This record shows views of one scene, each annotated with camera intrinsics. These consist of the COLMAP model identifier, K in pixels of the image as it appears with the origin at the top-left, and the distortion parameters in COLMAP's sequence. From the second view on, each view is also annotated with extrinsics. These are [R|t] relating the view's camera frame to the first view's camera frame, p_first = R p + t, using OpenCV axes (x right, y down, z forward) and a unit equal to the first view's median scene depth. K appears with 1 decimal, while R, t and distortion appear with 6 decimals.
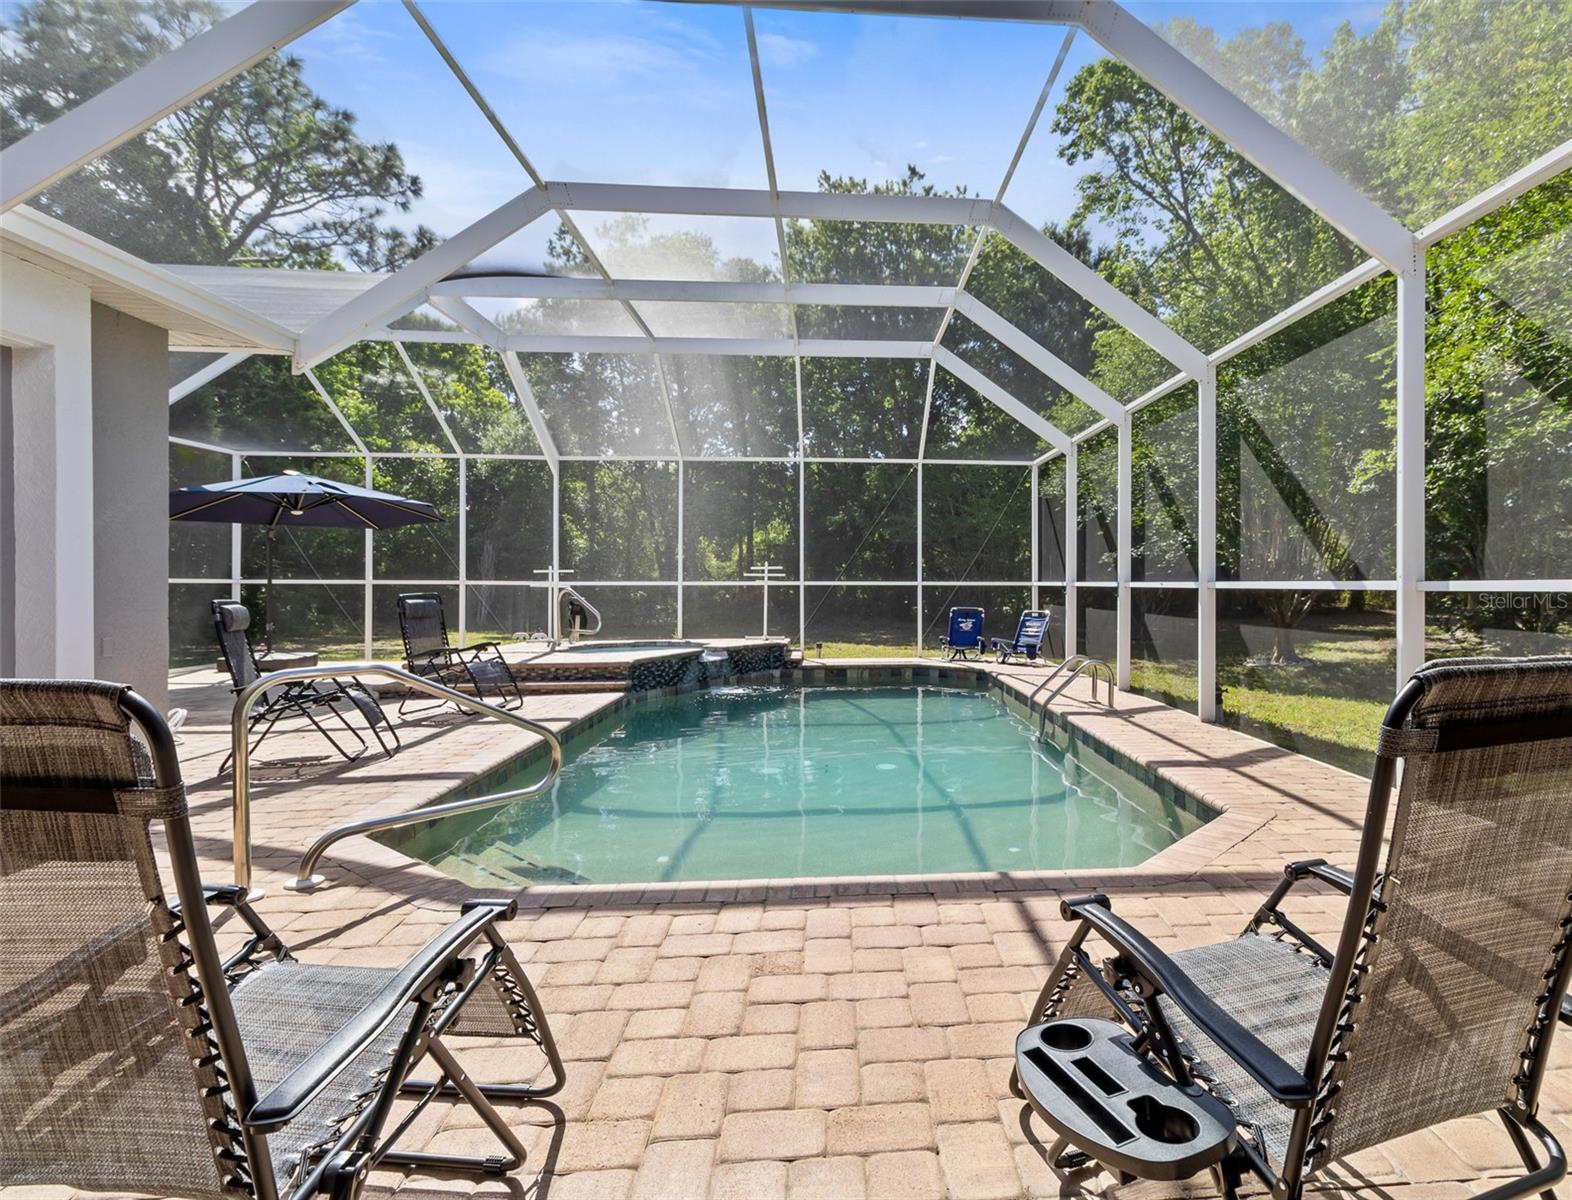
lens RADIAL K [[779.3, 0, 786.0], [0, 779.3, 590.8], [0, 0, 1]] dist [0.001477, 0.000078]
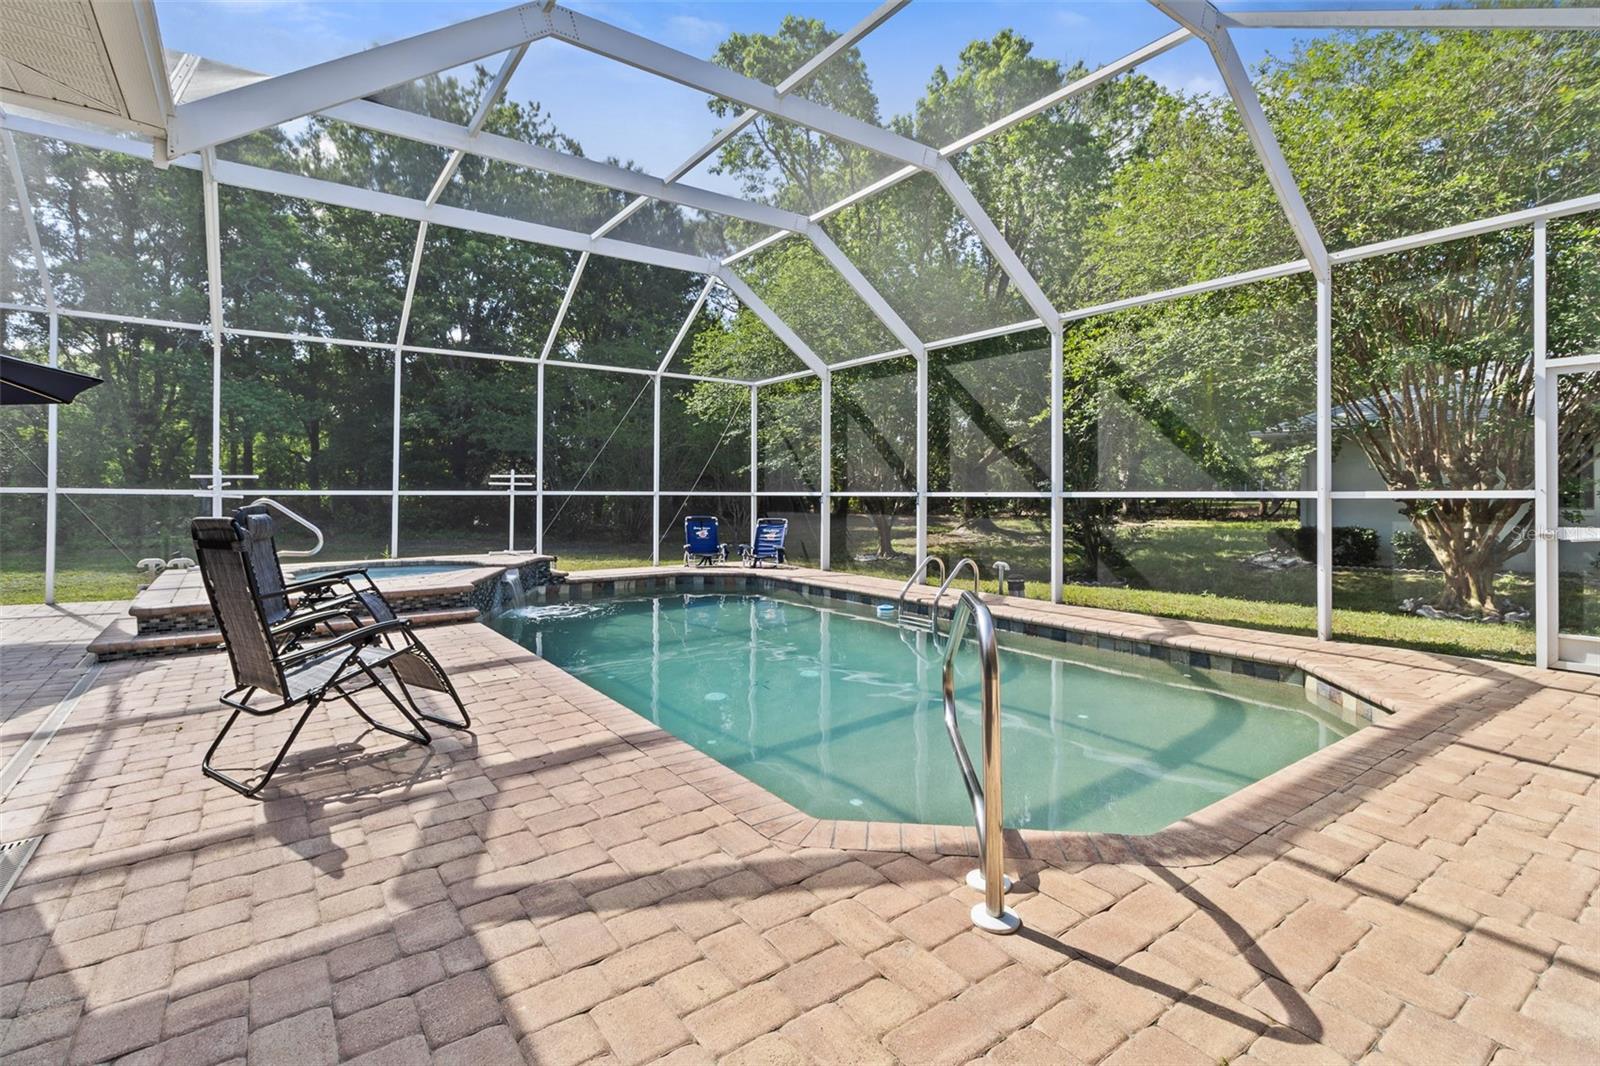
lens RADIAL K [[742.8, 0, 802.8], [0, 742.8, 500.3], [0, 0, 1]] dist [0.000929, 0.000154]
pose [[0.856591, -0.003673, 0.515983, -0.198066], [0.004584, 0.999989, -0.000491, 0.000880], [-0.515975, 0.002785, 0.856599, 0.083537]]
